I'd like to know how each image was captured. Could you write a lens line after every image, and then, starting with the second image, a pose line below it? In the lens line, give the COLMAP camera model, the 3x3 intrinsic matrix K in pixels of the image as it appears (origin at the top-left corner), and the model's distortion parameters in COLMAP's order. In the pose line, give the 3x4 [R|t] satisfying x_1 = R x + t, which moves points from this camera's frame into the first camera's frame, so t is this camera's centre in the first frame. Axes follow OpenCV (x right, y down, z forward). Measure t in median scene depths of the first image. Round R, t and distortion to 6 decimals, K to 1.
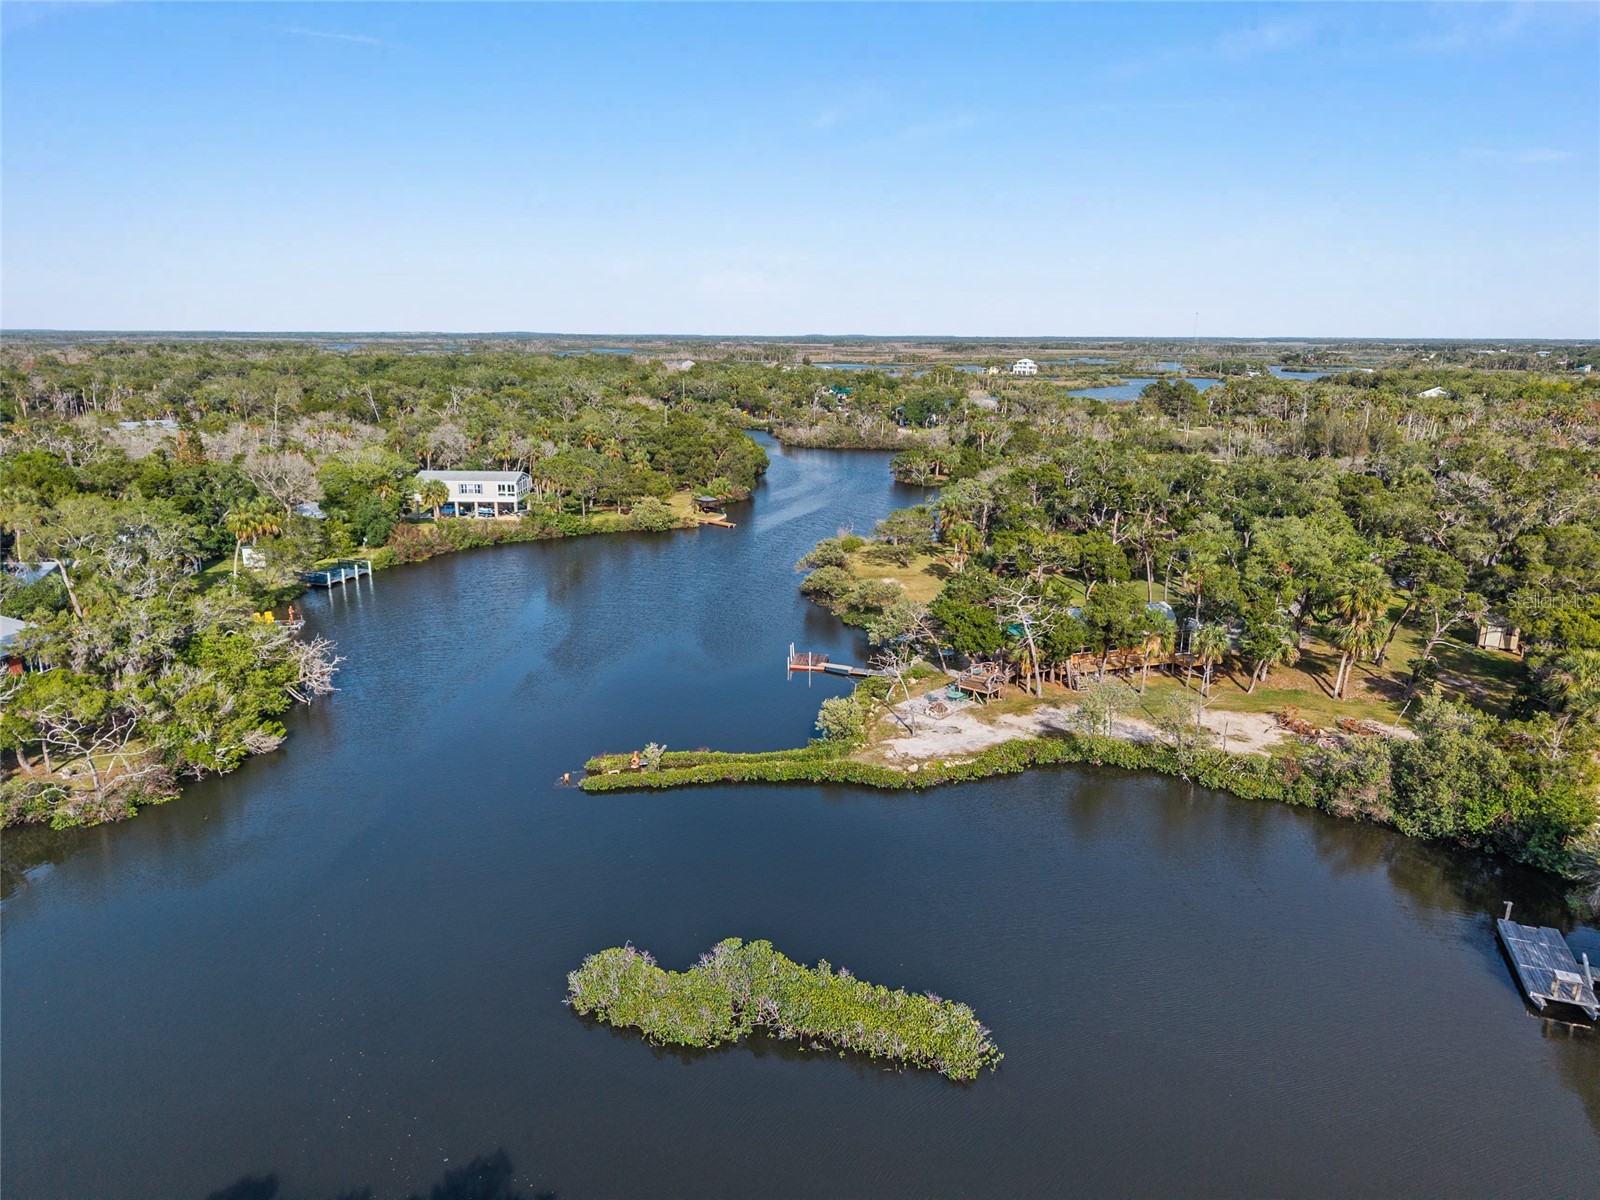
lens RADIAL K [[1076.9, 0, 802.2], [0, 1076.9, 600.1], [0, 0, 1]] dist [0.038917, -0.045483]
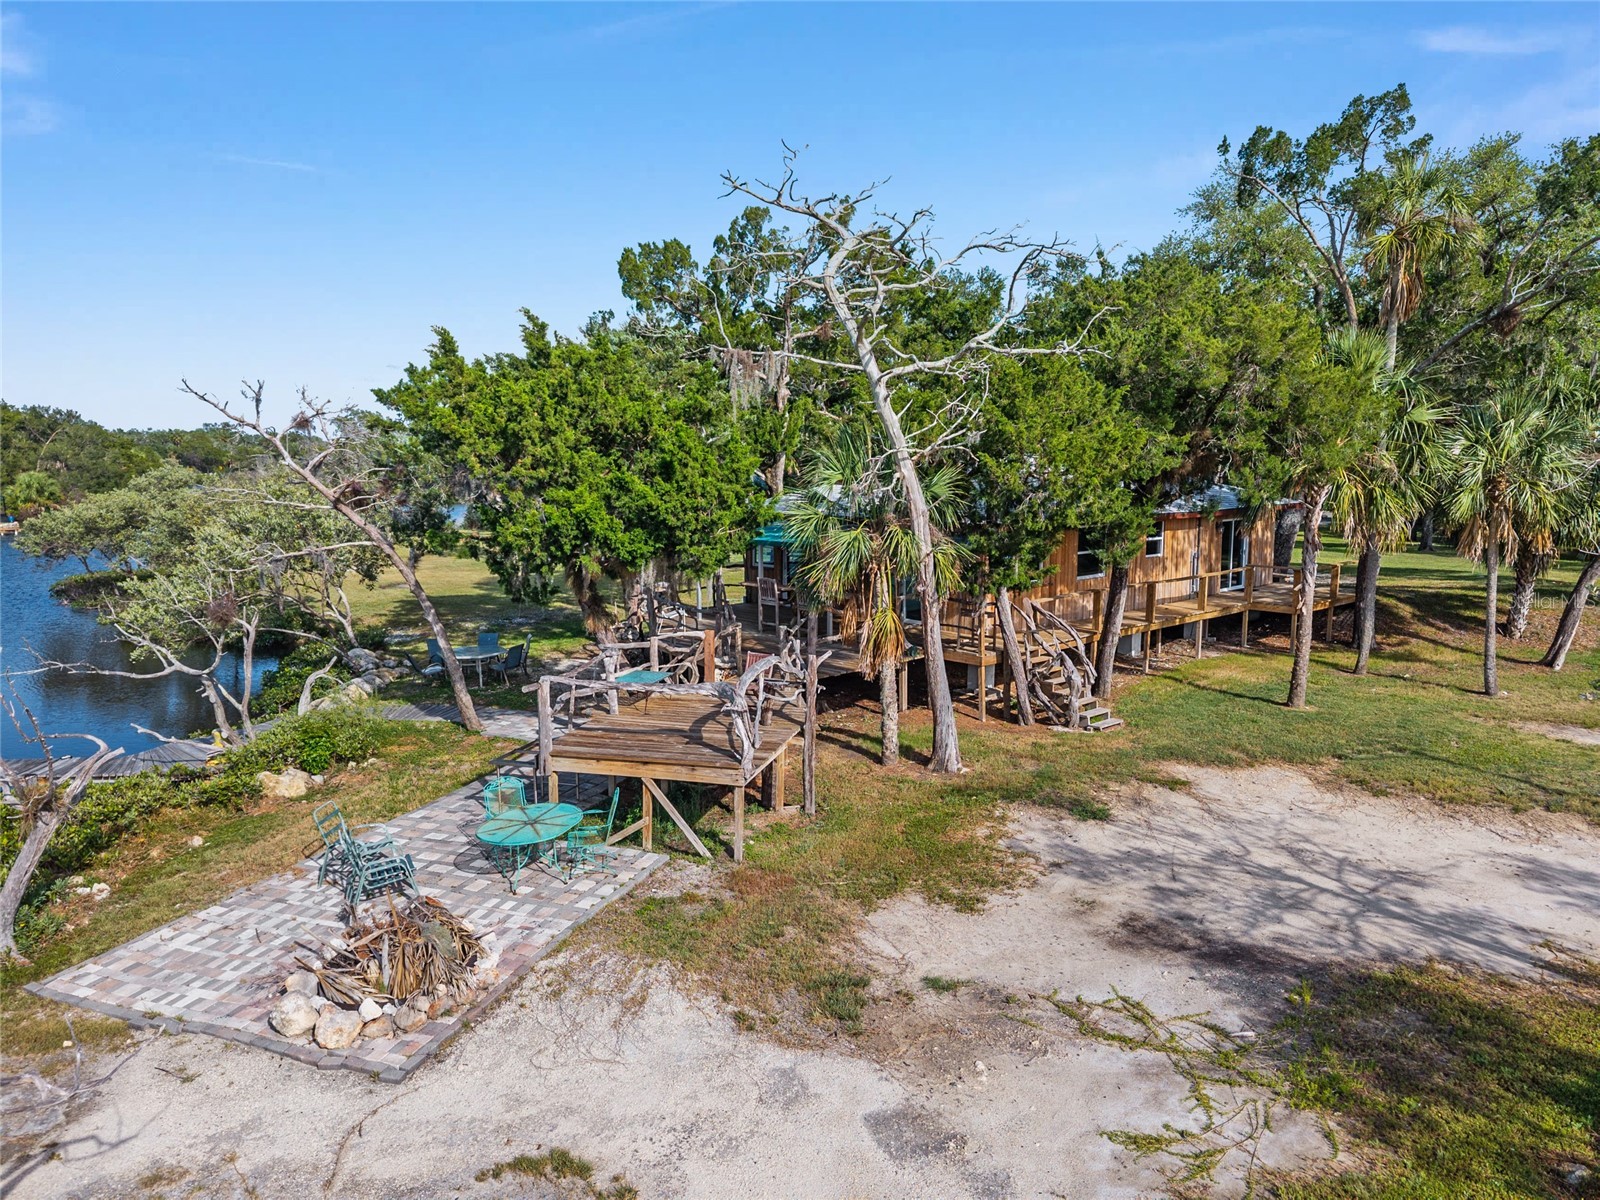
lens RADIAL K [[1076.9, 0, 797.0], [0, 1076.9, 599.3], [0, 0, 1]] dist [0.038917, -0.045483]
pose [[0.918221, -0.069577, 0.389910, 0.111329], [0.112077, 0.989857, -0.087302, 0.068762], [-0.379881, 0.123863, 0.916705, 0.783897]]
